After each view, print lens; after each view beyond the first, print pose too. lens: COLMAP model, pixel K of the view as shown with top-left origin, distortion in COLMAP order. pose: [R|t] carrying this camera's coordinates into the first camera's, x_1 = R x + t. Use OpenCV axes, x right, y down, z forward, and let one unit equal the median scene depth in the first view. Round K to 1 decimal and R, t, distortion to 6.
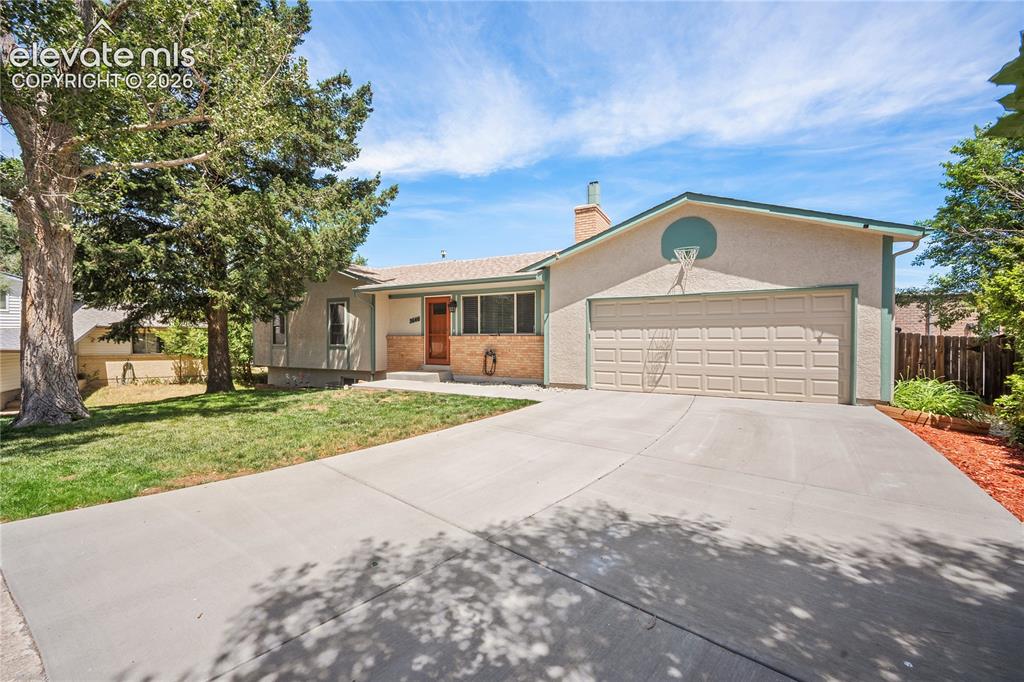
lens RADIAL K [[401.1, 0, 508.4], [0, 401.1, 343.2], [0, 0, 1]] dist [-0.006448, -0.000071]
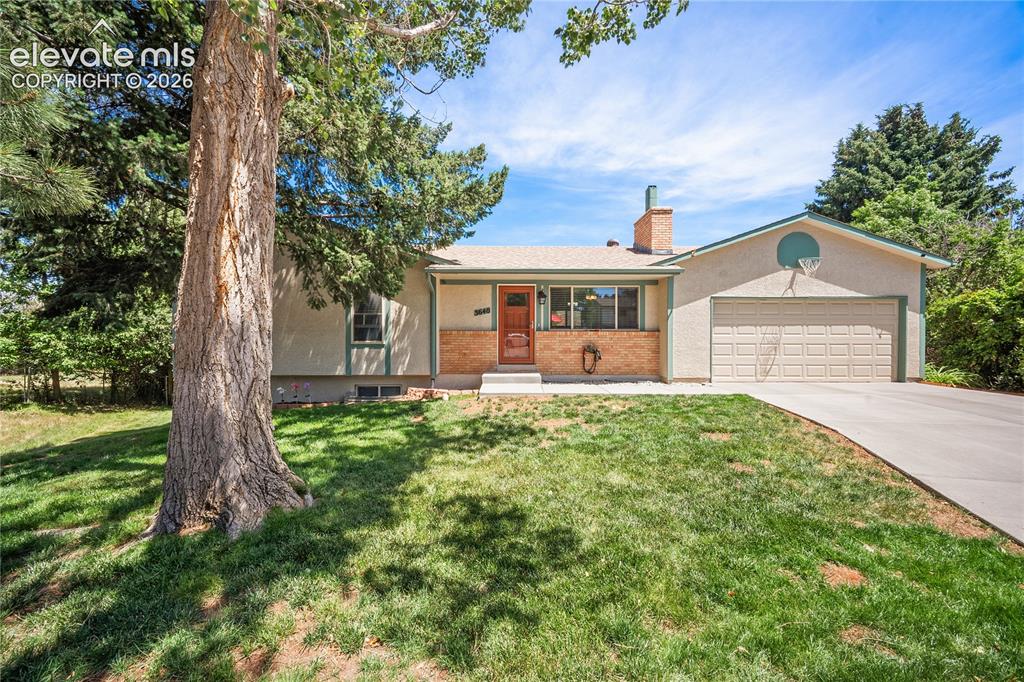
lens RADIAL K [[401.1, 0, 511.0], [0, 401.1, 340.4], [0, 0, 1]] dist [-0.006448, -0.000071]
pose [[0.883233, 0.000433, 0.468934, -0.658352], [0.002812, 0.999977, -0.006219, 0.008379], [-0.468926, 0.006811, 0.883211, 0.270385]]
